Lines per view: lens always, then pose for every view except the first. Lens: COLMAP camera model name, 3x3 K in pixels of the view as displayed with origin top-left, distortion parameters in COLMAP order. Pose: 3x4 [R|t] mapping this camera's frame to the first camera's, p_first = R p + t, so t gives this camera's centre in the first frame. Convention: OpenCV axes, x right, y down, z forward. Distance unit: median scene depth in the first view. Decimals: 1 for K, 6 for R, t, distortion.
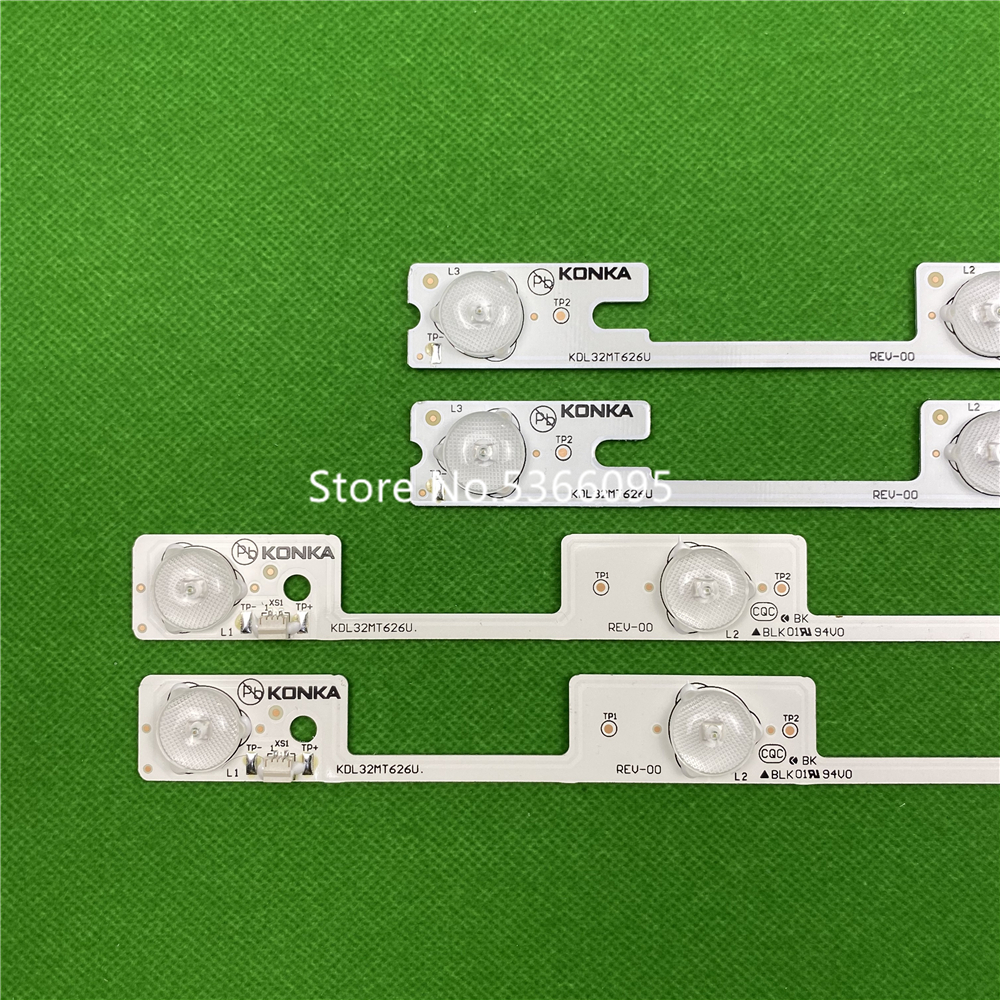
lens RADIAL K [[1457.2, 0, 521.9], [0, 1457.2, 504.4], [0, 0, 1]] dist [0.199344, -1.181694]
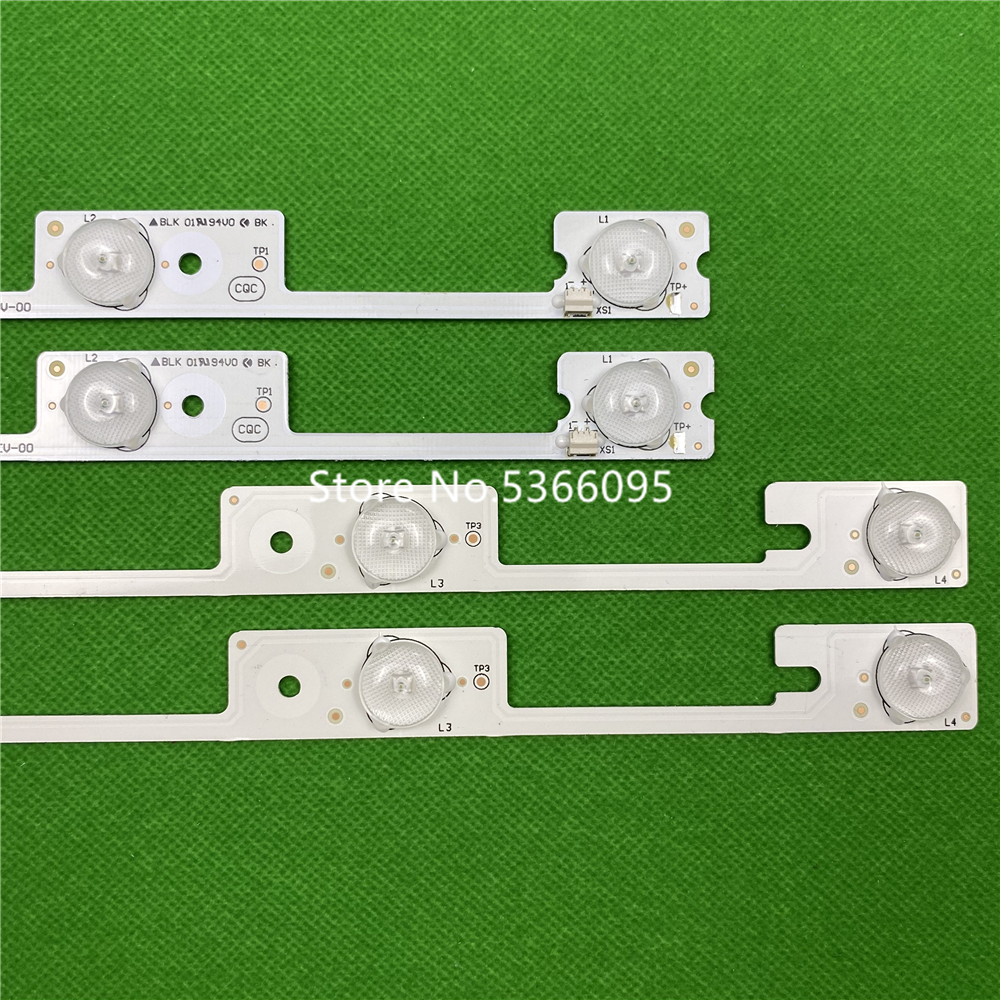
lens RADIAL K [[1472.7, 0, 501.8], [0, 1472.7, 461.9], [0, 0, 1]] dist [0.109604, -0.741646]
pose [[0.997794, -0.008577, 0.065829, 0.512019], [0.008311, 0.999956, 0.004323, 0.000814], [-0.065863, -0.003766, 0.997822, -0.003559]]
